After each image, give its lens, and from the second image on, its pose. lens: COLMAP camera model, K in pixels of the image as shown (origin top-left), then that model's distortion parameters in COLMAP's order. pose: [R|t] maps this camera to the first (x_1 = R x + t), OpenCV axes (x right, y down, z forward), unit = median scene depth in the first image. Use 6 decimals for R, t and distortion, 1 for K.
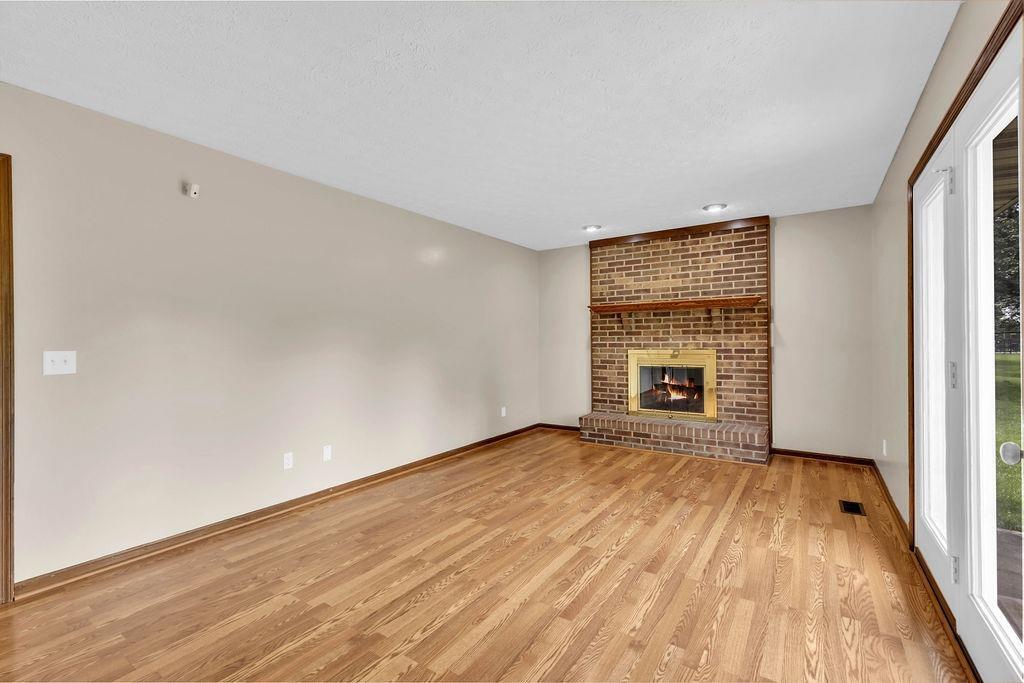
lens RADIAL K [[458.0, 0, 501.9], [0, 458.0, 341.1], [0, 0, 1]] dist [0.009116, -0.001510]
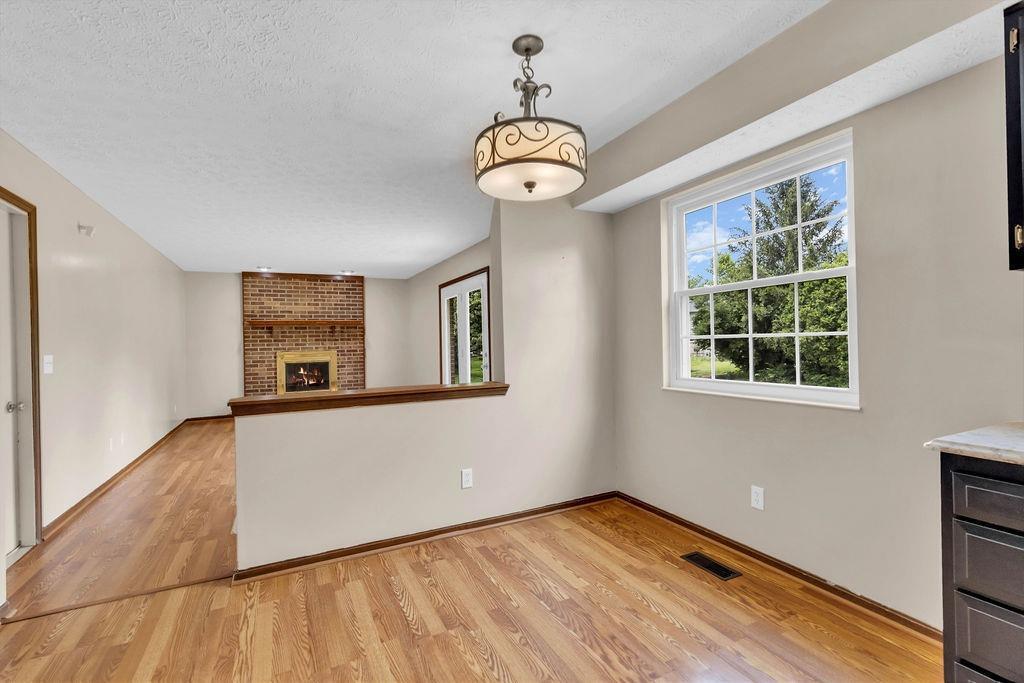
lens RADIAL K [[458.0, 0, 508.2], [0, 458.0, 338.3], [0, 0, 1]] dist [0.009116, -0.001510]
pose [[0.491170, 0.002806, 0.871059, -0.709310], [0.014682, 0.999826, -0.011500, 0.002636], [-0.870940, 0.018438, 0.491044, -0.383643]]
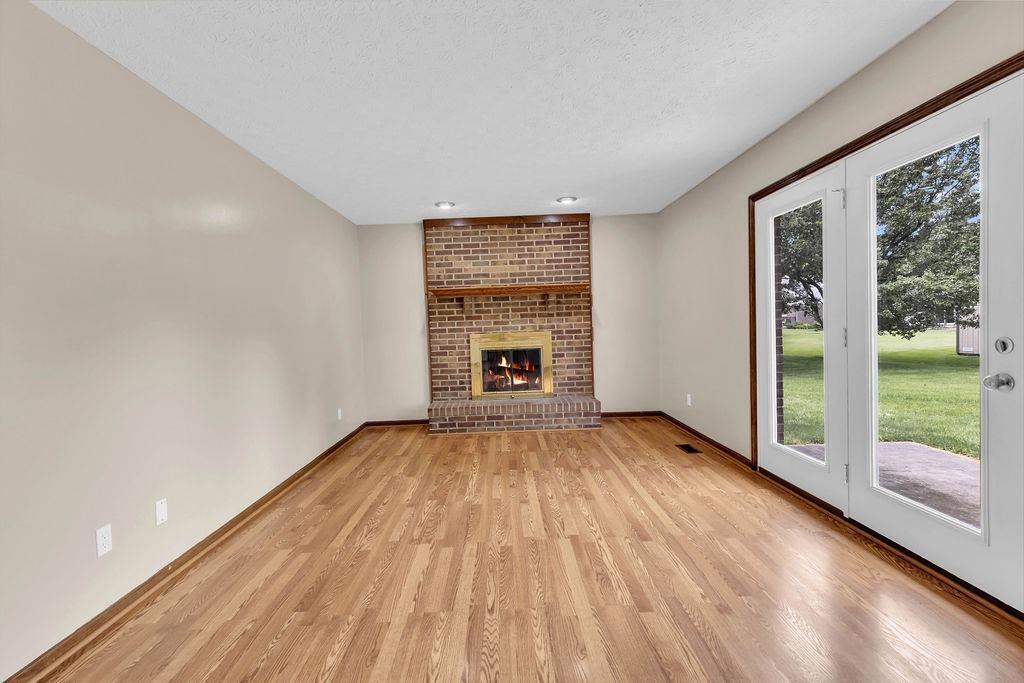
lens RADIAL K [[458.0, 0, 505.5], [0, 458.0, 341.7], [0, 0, 1]] dist [0.009116, -0.001510]
pose [[0.822622, -0.042682, 0.566984, -0.254811], [0.028640, 0.999023, 0.033653, 0.003883], [-0.567866, -0.011445, 0.823041, 0.163907]]
